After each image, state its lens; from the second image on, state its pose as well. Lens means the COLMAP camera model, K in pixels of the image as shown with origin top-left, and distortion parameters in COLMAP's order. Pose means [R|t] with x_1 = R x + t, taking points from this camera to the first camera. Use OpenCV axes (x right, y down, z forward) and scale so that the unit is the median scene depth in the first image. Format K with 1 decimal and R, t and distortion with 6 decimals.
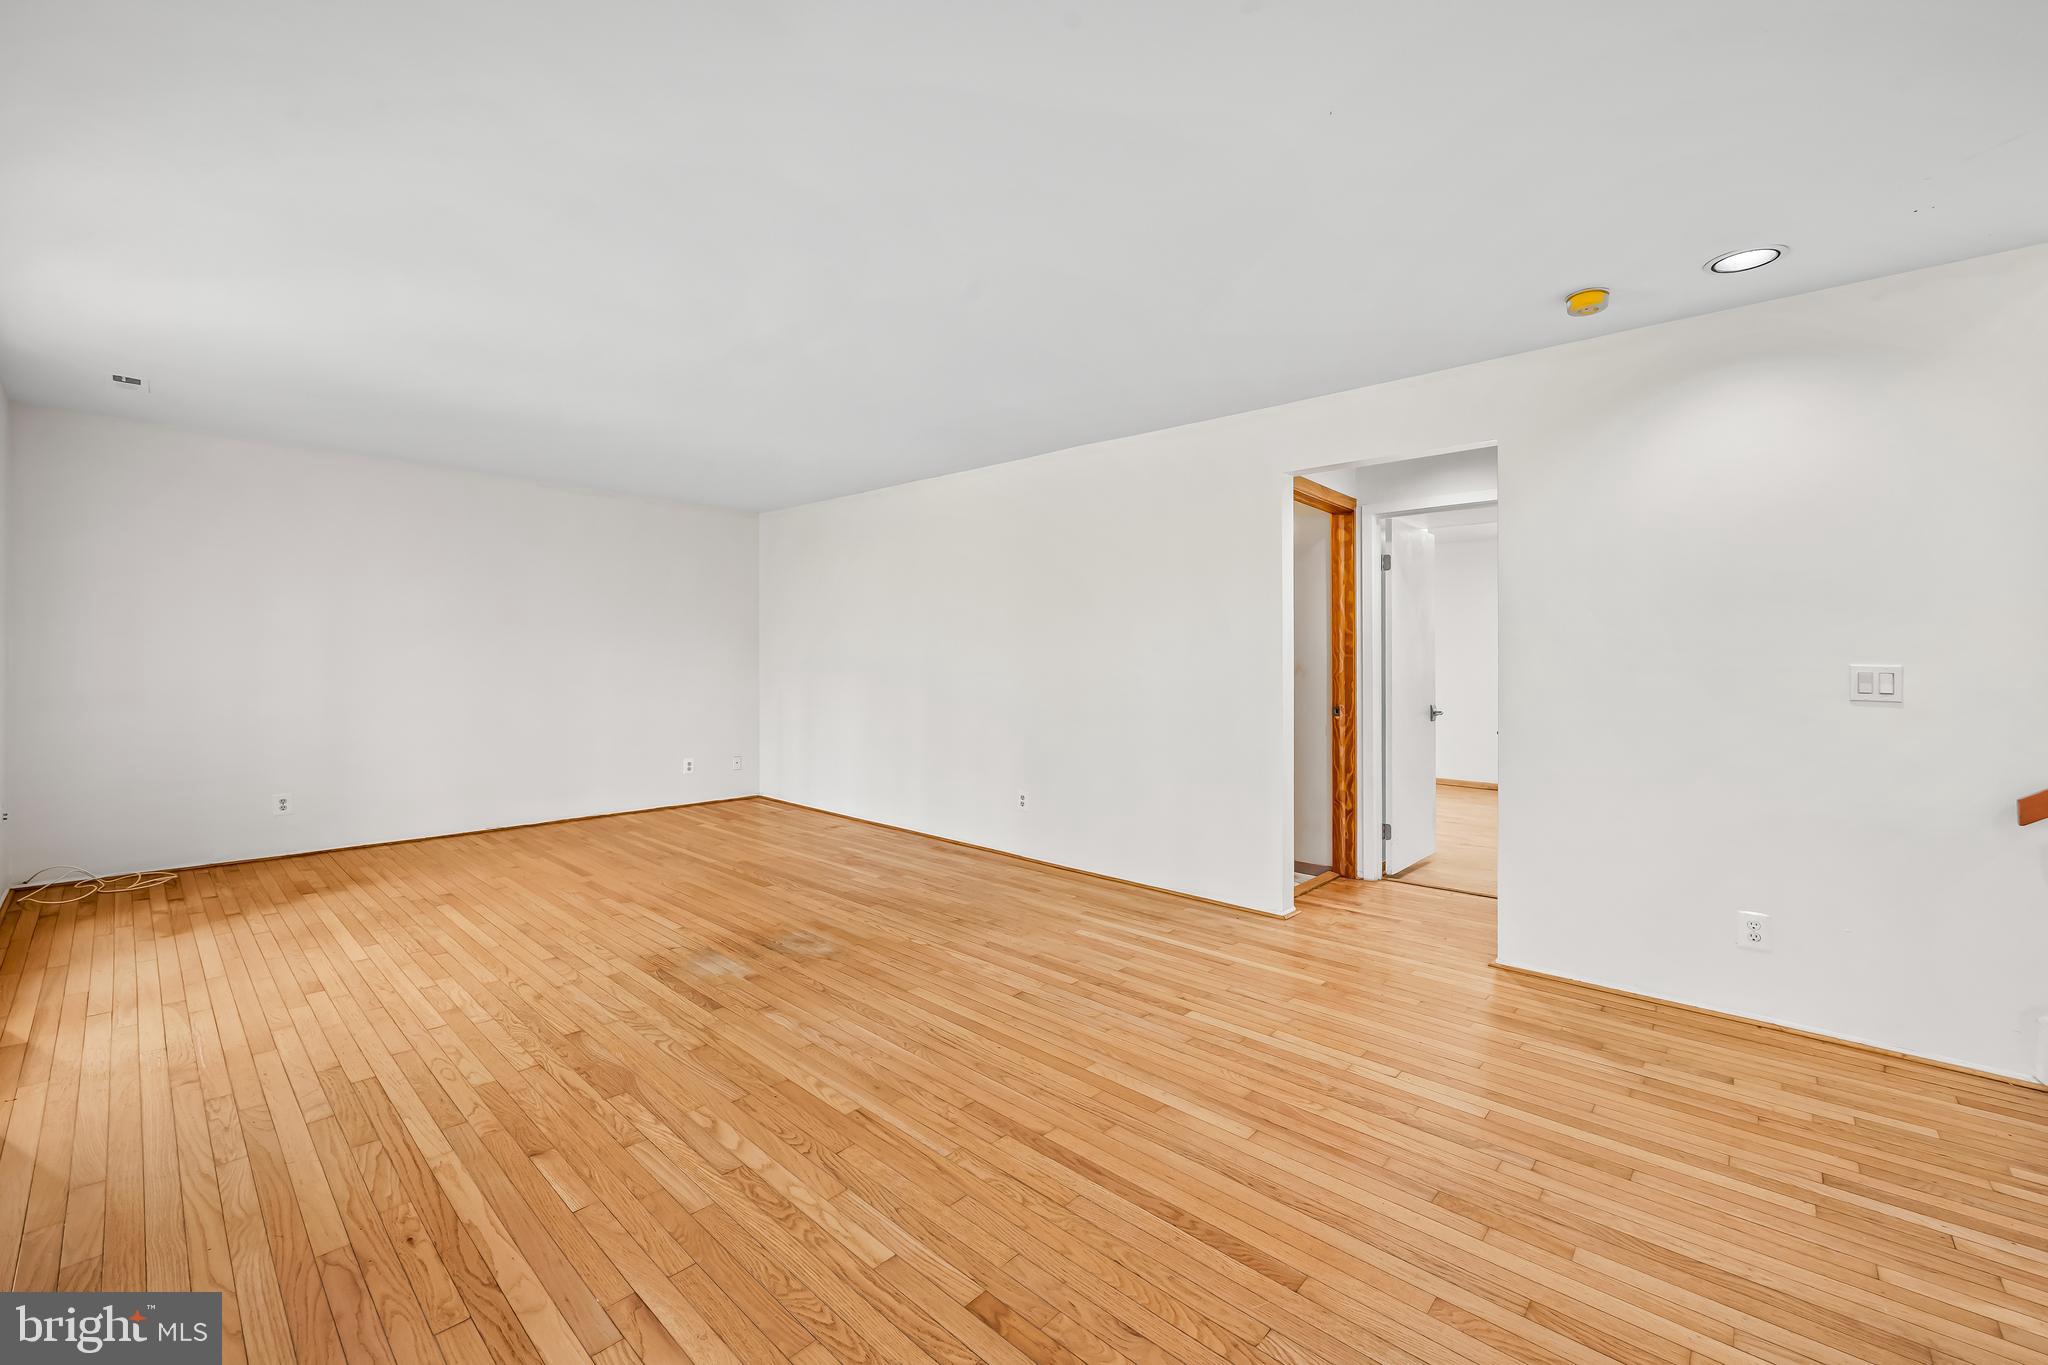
lens RADIAL K [[833.8, 0, 1026.5], [0, 833.8, 646.6], [0, 0, 1]] dist [-0.005894, -0.000194]
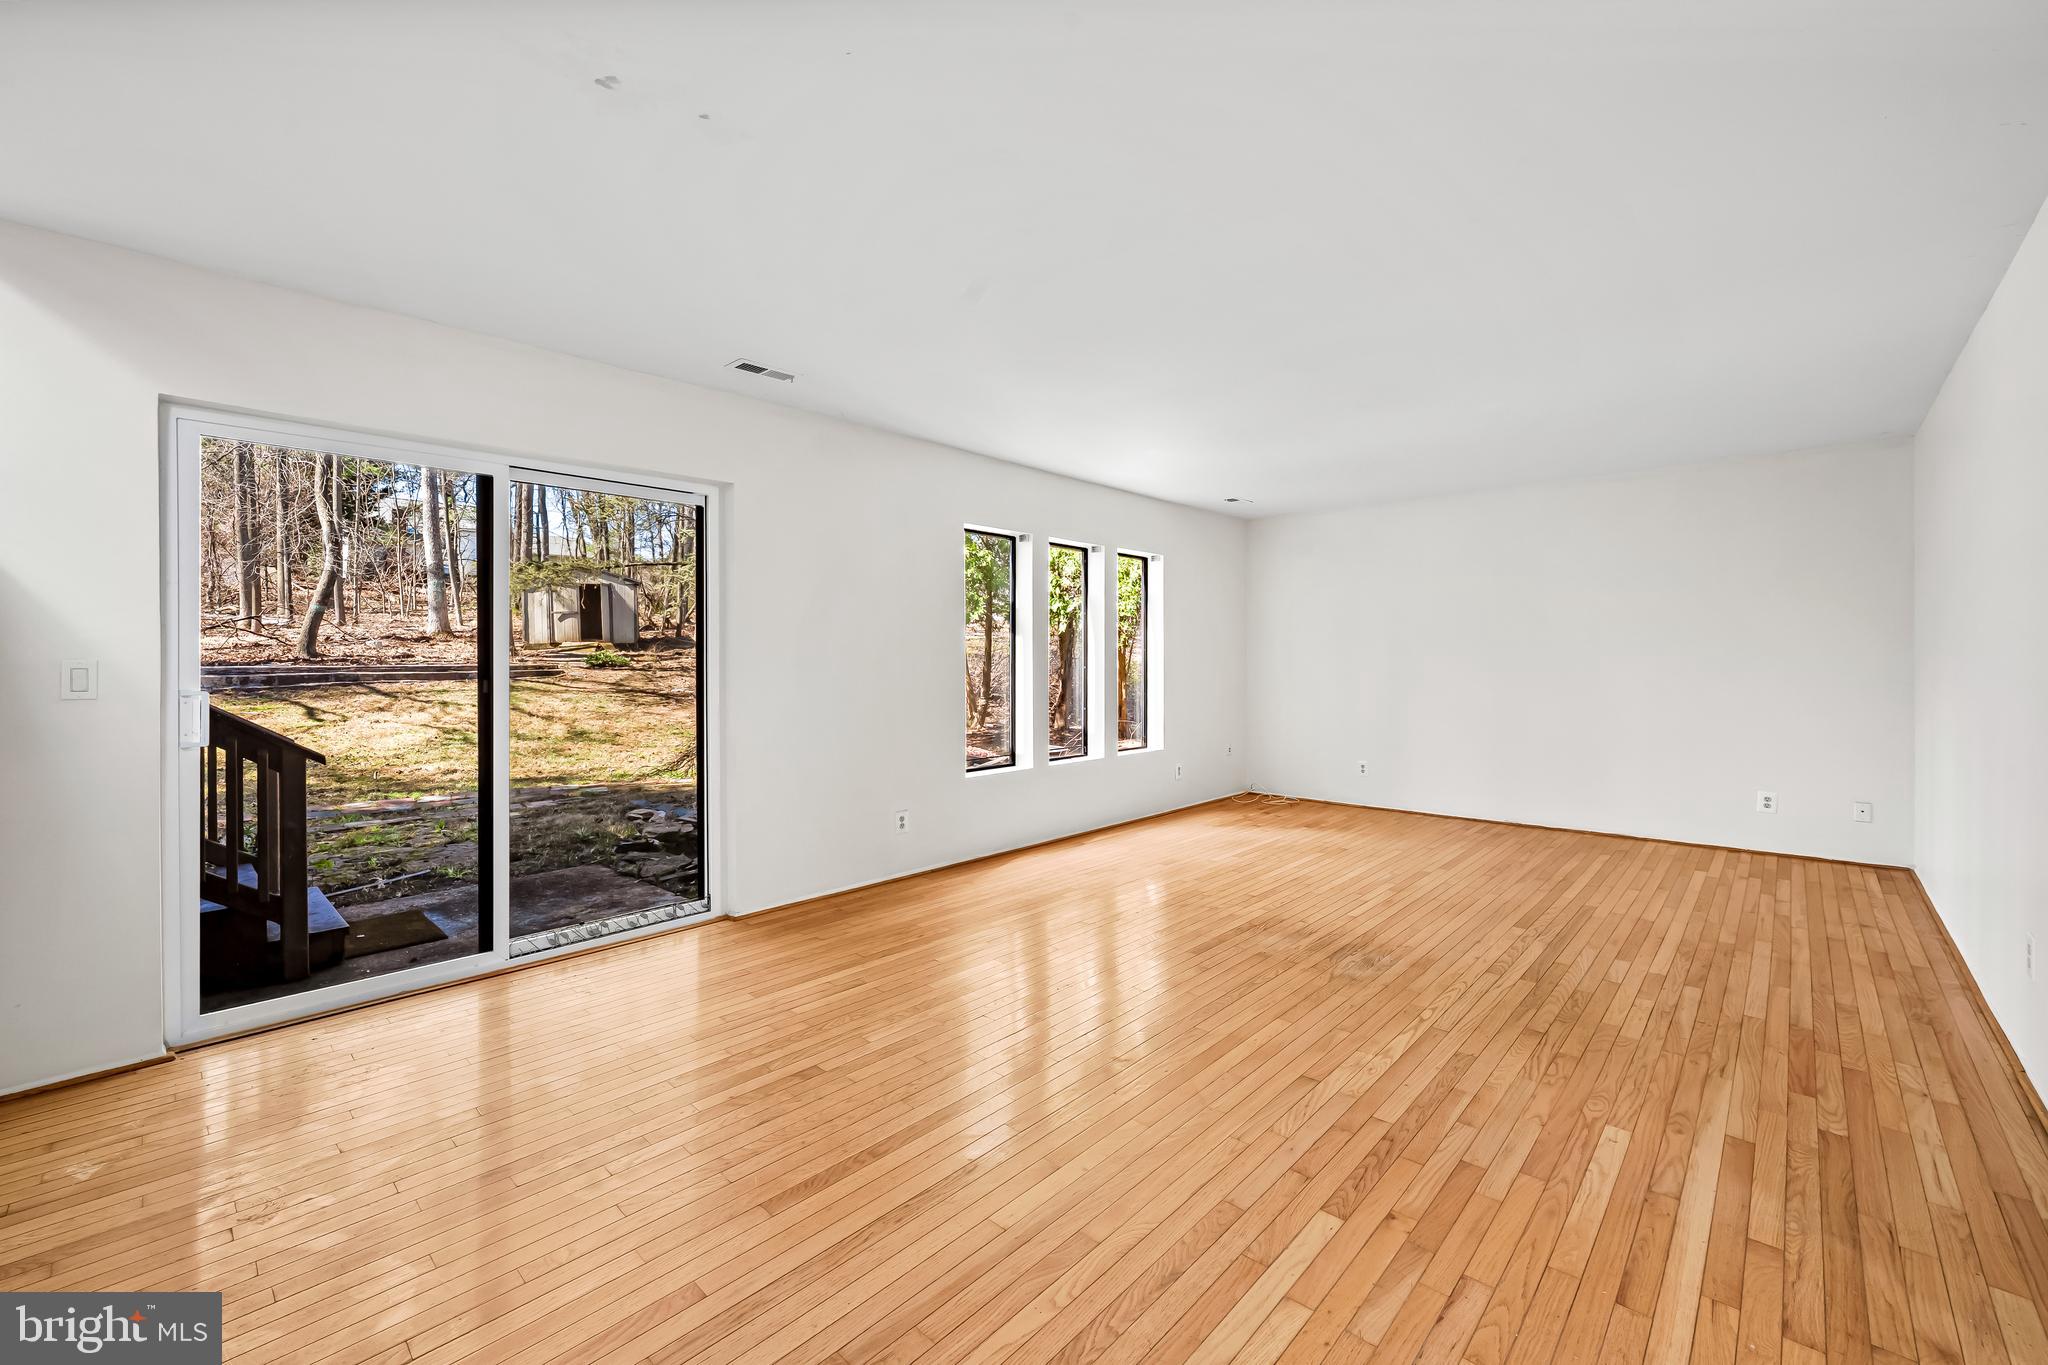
lens RADIAL K [[828.3, 0, 1026.1], [0, 828.3, 657.8], [0, 0, 1]] dist [-0.006644, 0.000219]
pose [[-0.009819, -0.011171, -0.999889, 0.750739], [0.017126, 0.999789, -0.011338, 0.018742], [0.999805, -0.017235, -0.009625, 0.709784]]
